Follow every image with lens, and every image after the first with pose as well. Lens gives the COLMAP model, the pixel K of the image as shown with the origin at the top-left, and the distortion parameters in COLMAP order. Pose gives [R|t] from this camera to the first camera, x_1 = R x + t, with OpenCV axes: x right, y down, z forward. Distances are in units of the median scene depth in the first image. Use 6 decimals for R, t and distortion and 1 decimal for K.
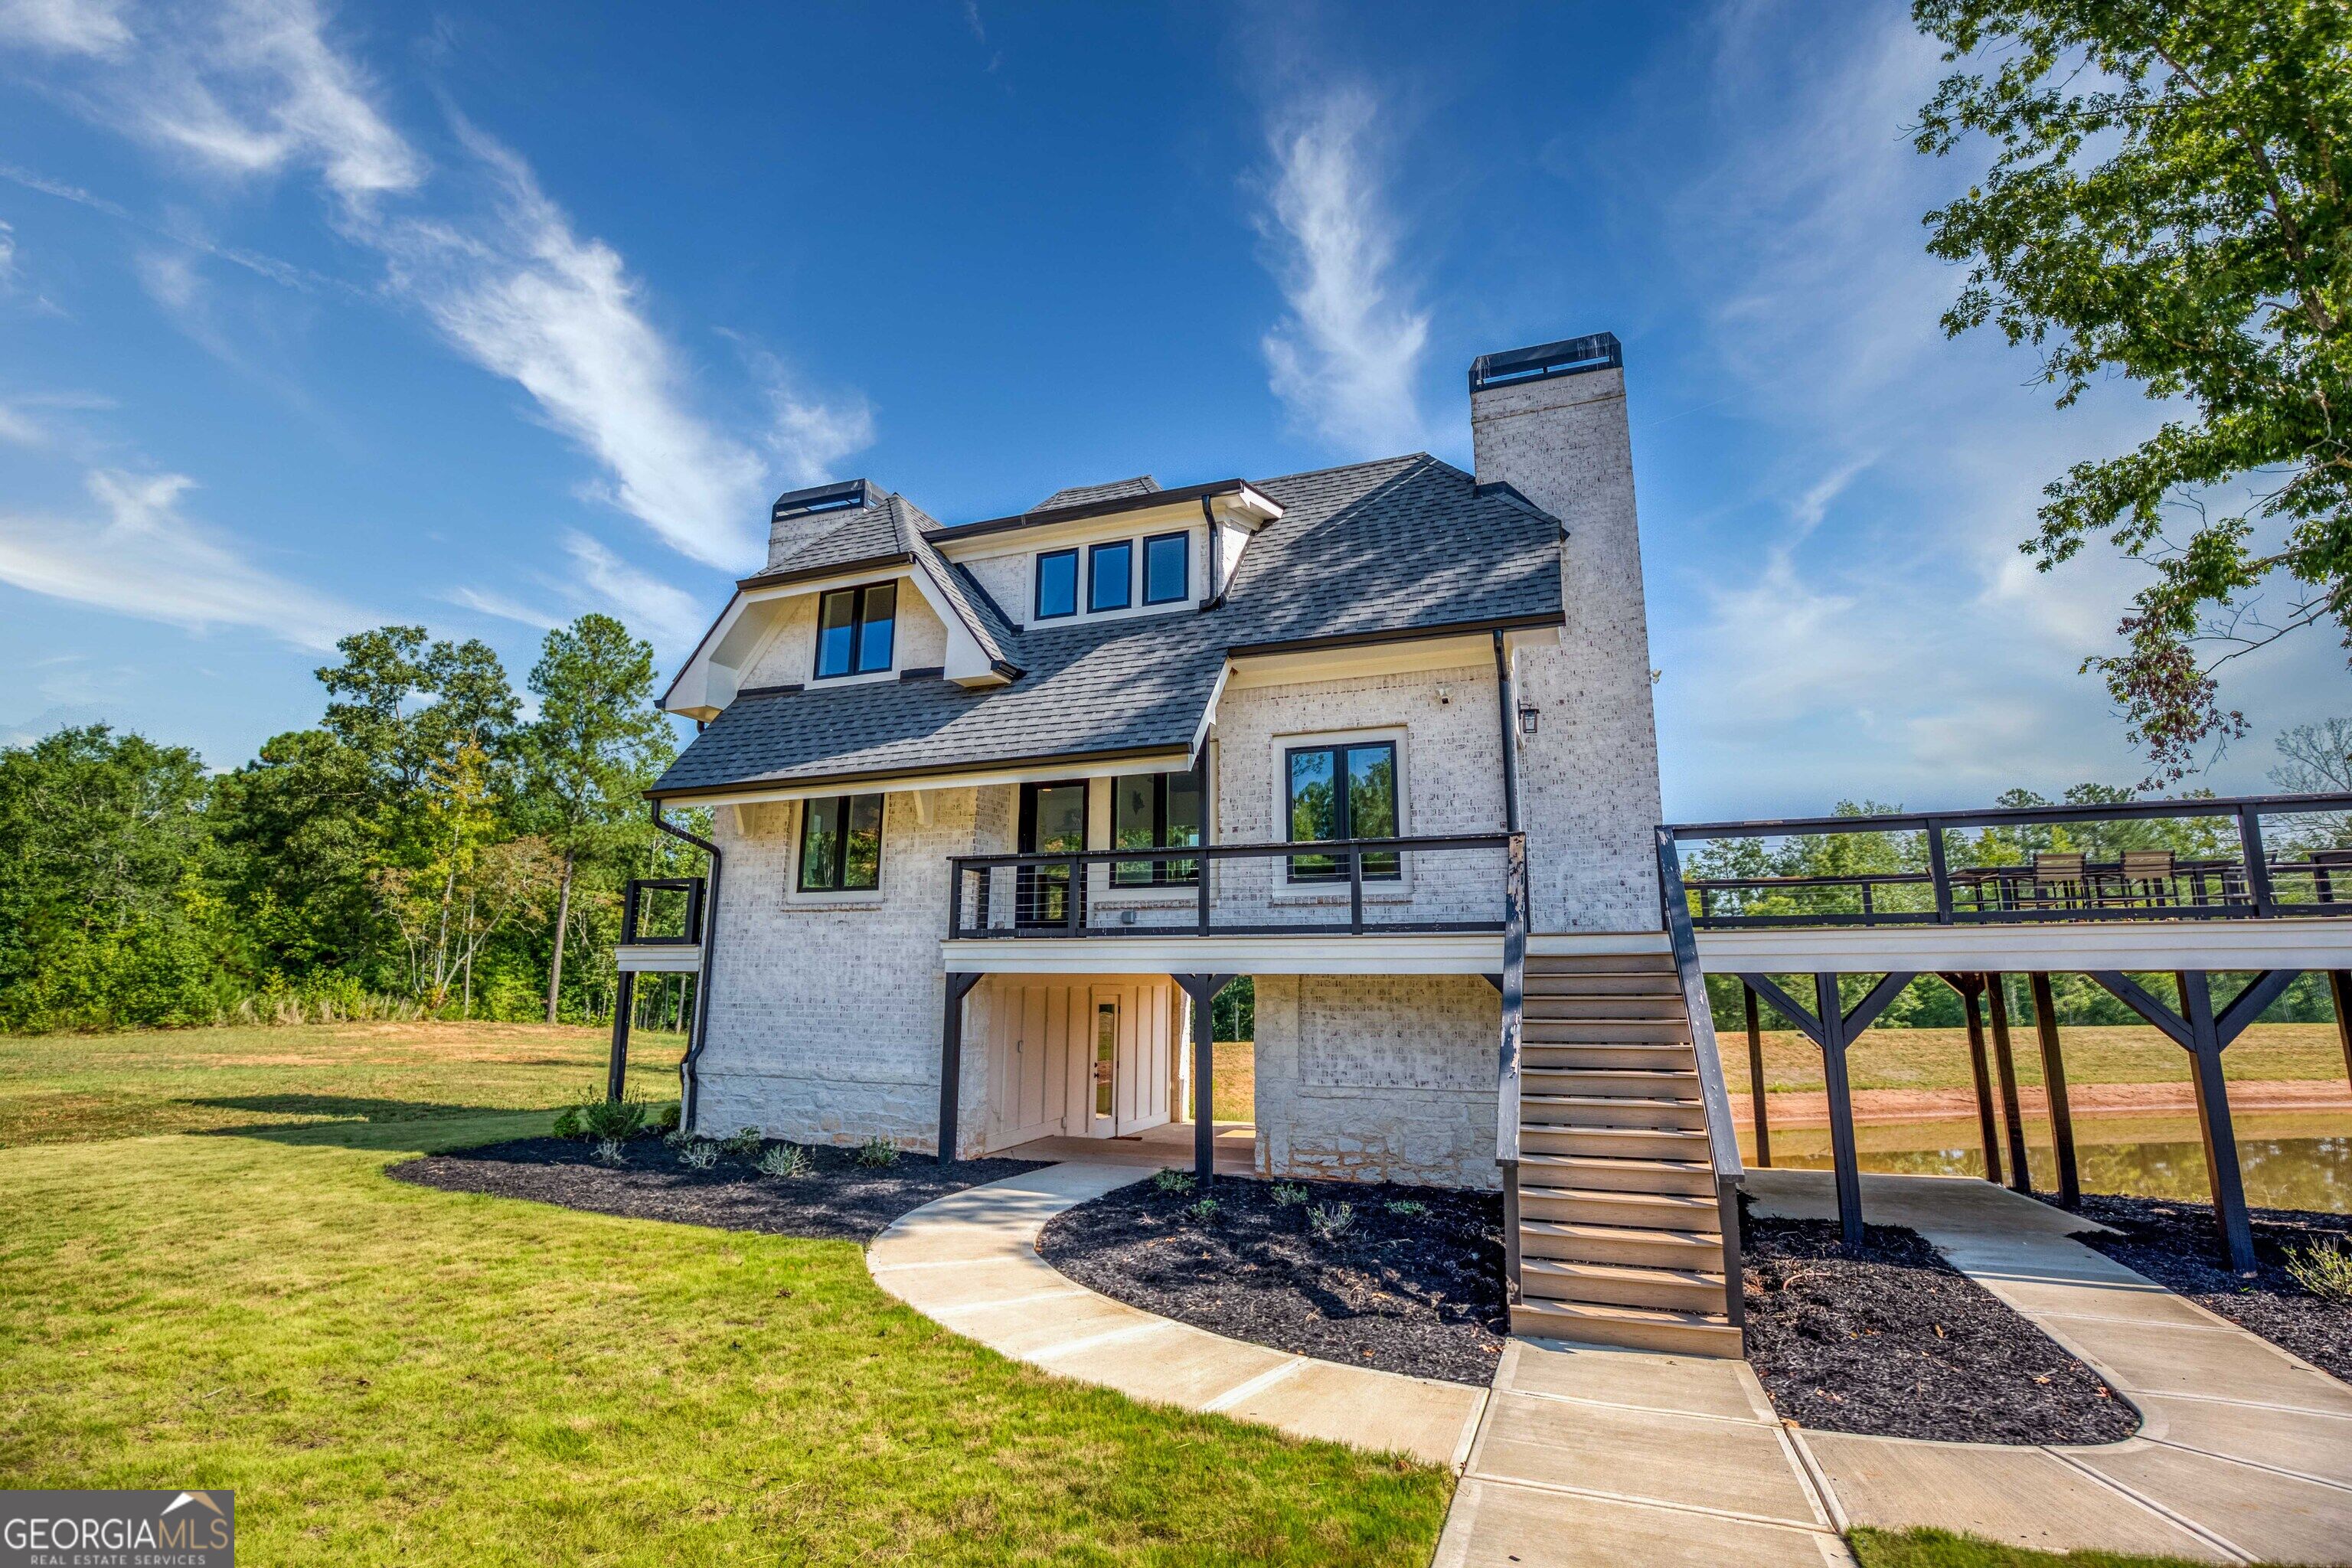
lens RADIAL K [[1102.3, 0, 1189.8], [0, 1102.3, 750.0], [0, 0, 1]] dist [-0.040024, 0.008280]
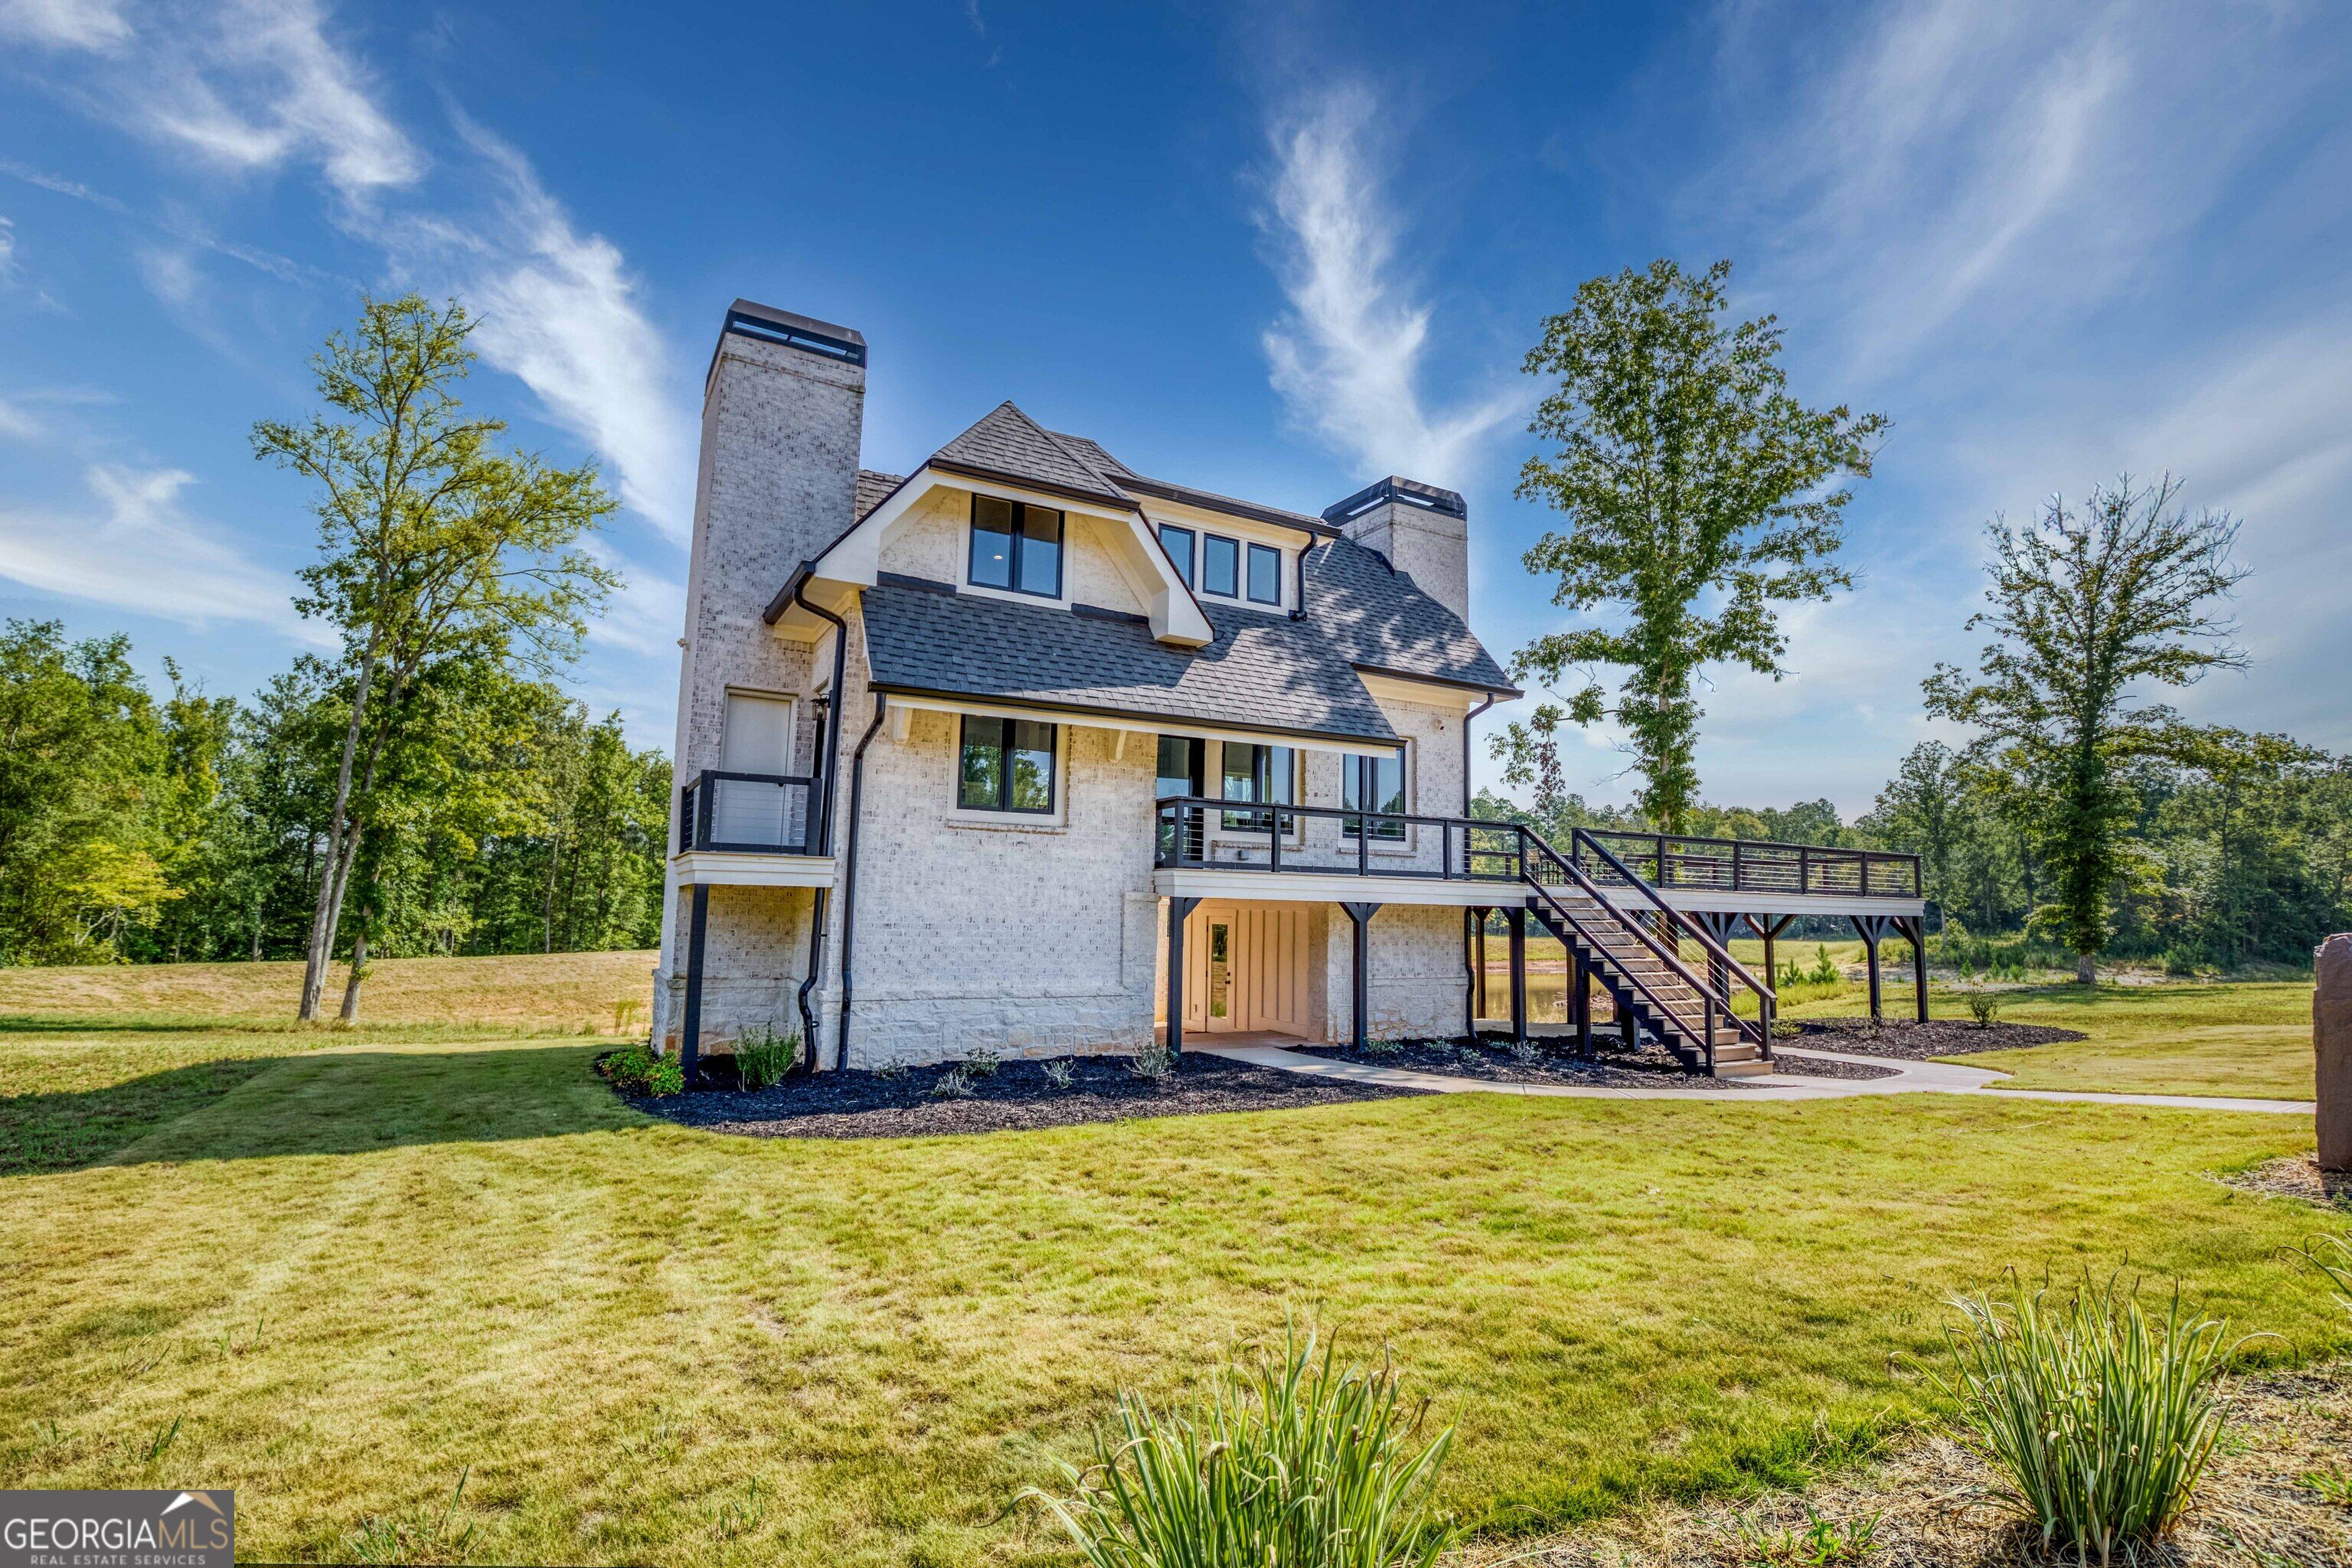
lens RADIAL K [[1102.3, 0, 1179.7], [0, 1102.3, 775.3], [0, 0, 1]] dist [-0.040024, 0.008280]
pose [[0.630742, 0.103189, 0.769101, -1.001775], [-0.179148, 0.983709, 0.014937, 0.053743], [-0.755030, -0.147204, 0.638953, 0.252957]]
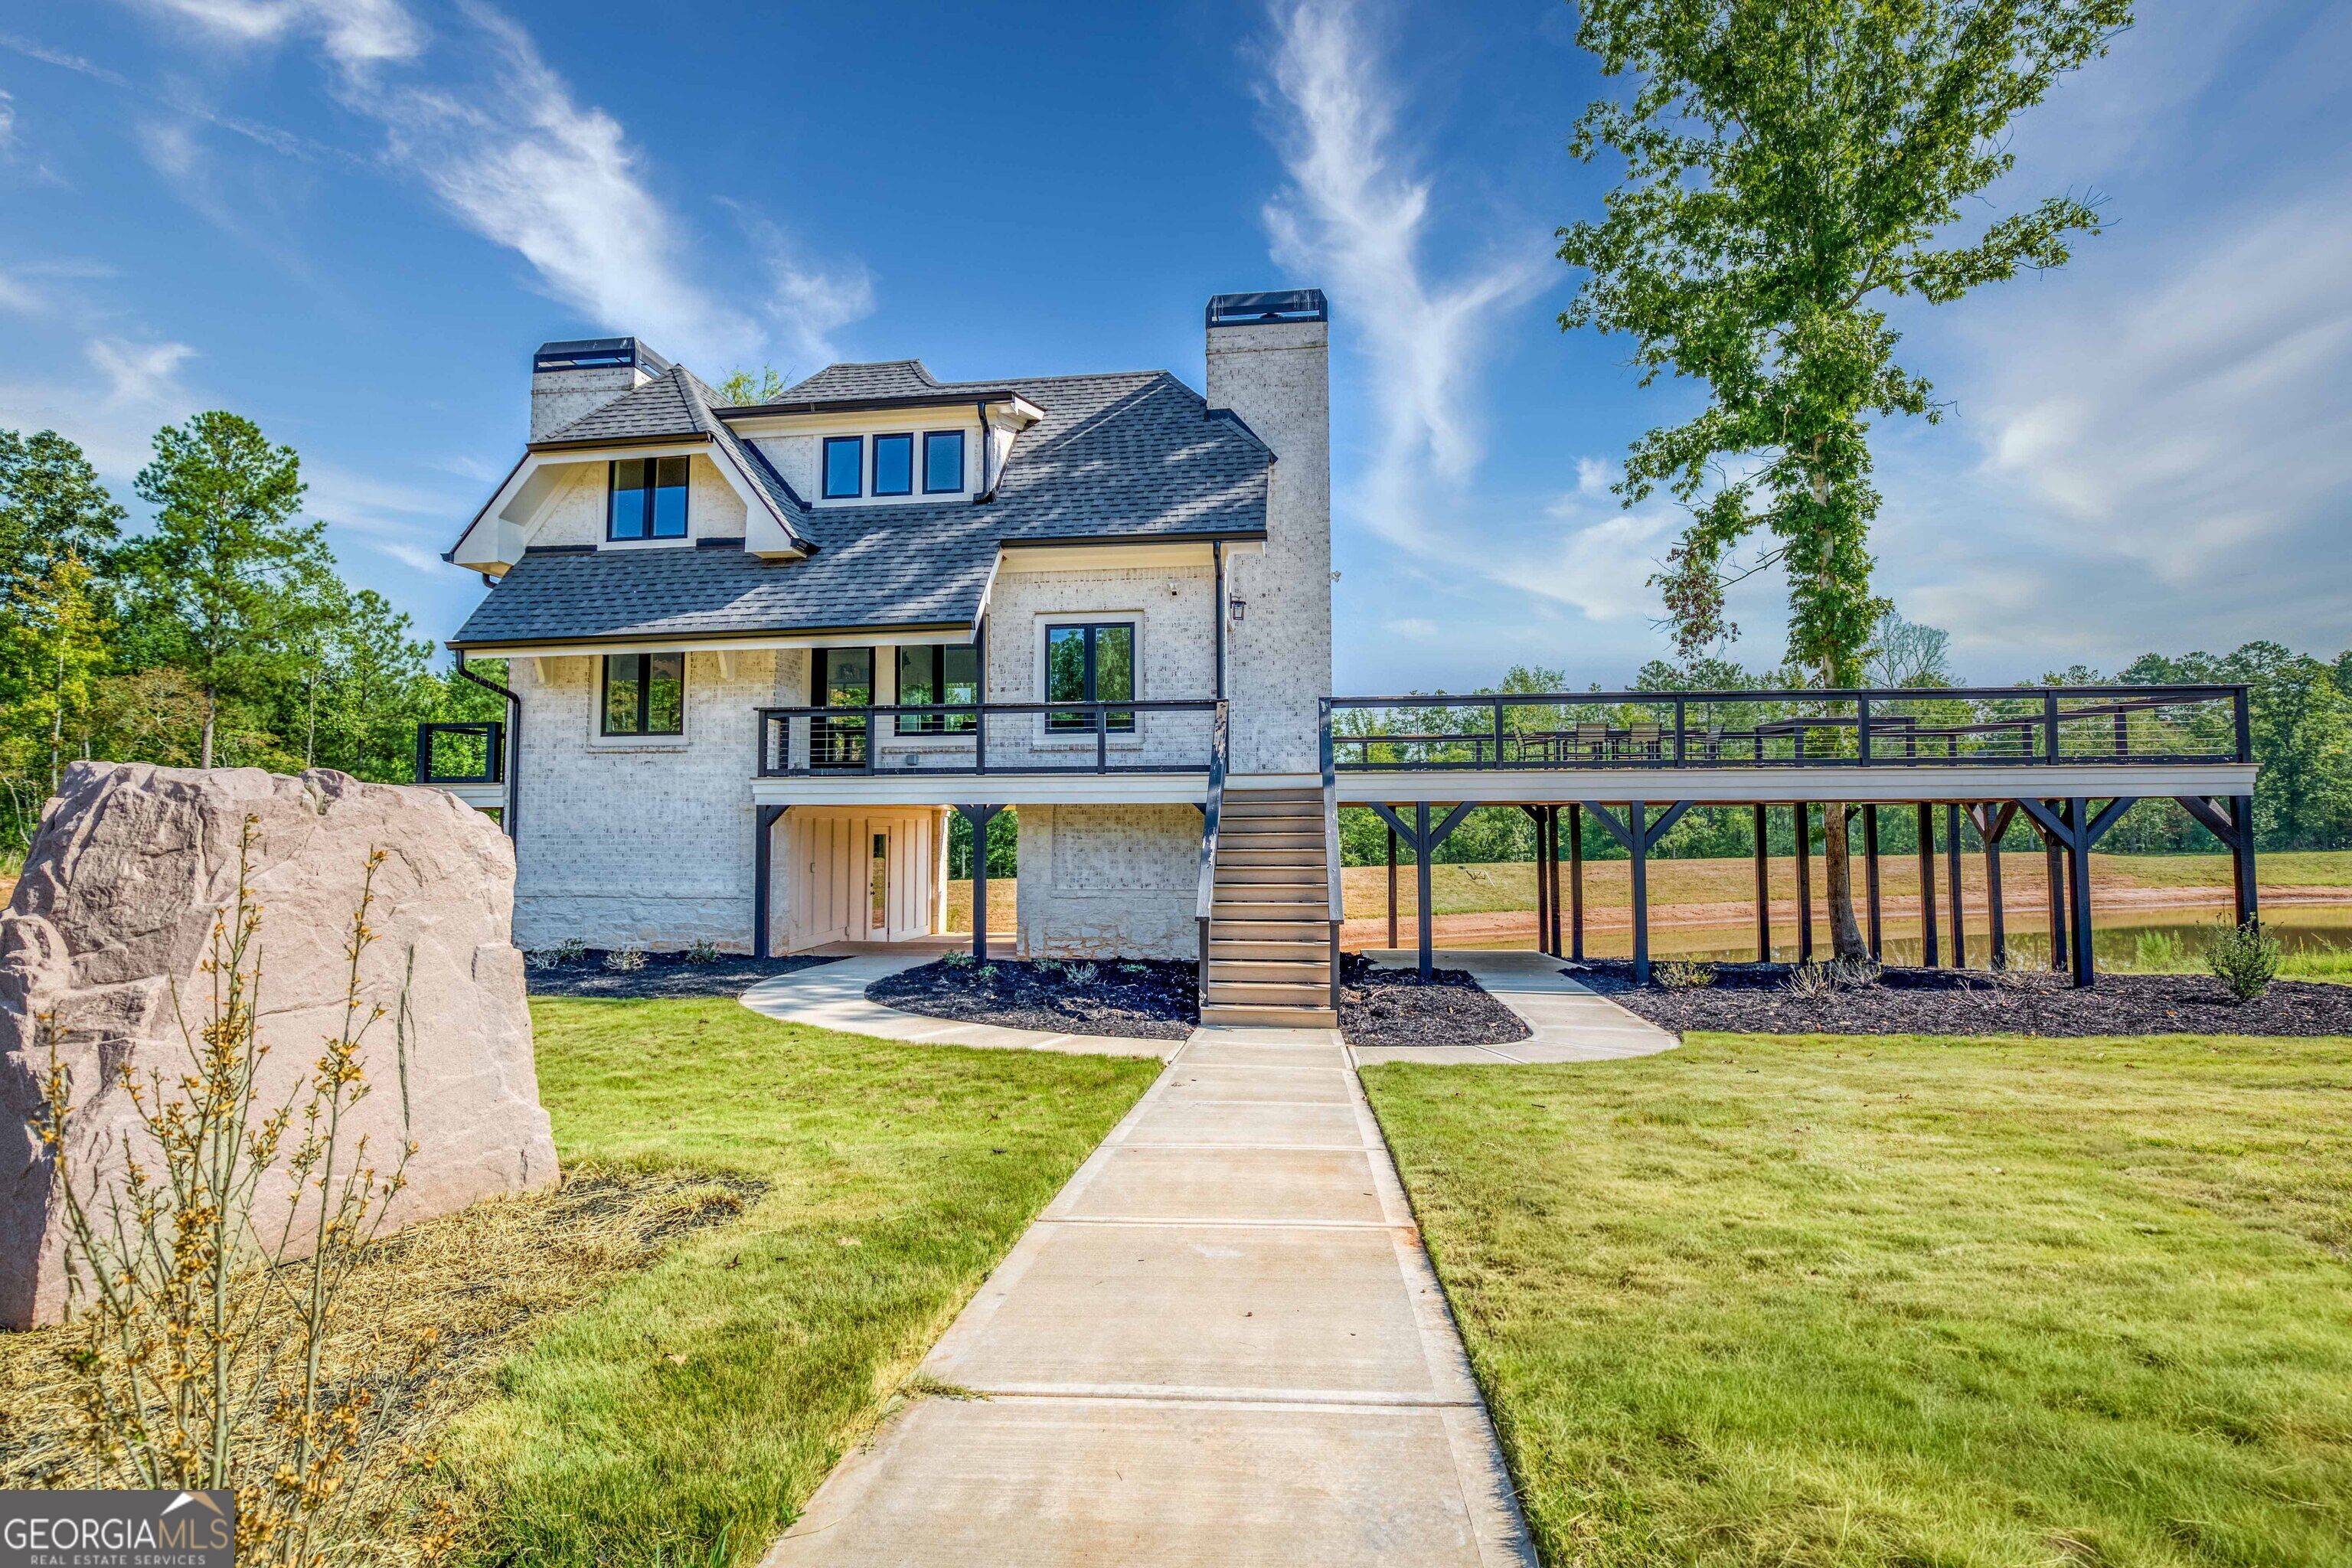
lens RADIAL K [[1102.3, 0, 1191.7], [0, 1102.3, 767.1], [0, 0, 1]] dist [-0.040024, 0.008280]
pose [[0.968957, 0.005741, 0.247162, -0.052335], [-0.043654, 0.987995, 0.148189, -0.030520], [-0.243344, -0.154379, 0.957575, -0.215961]]
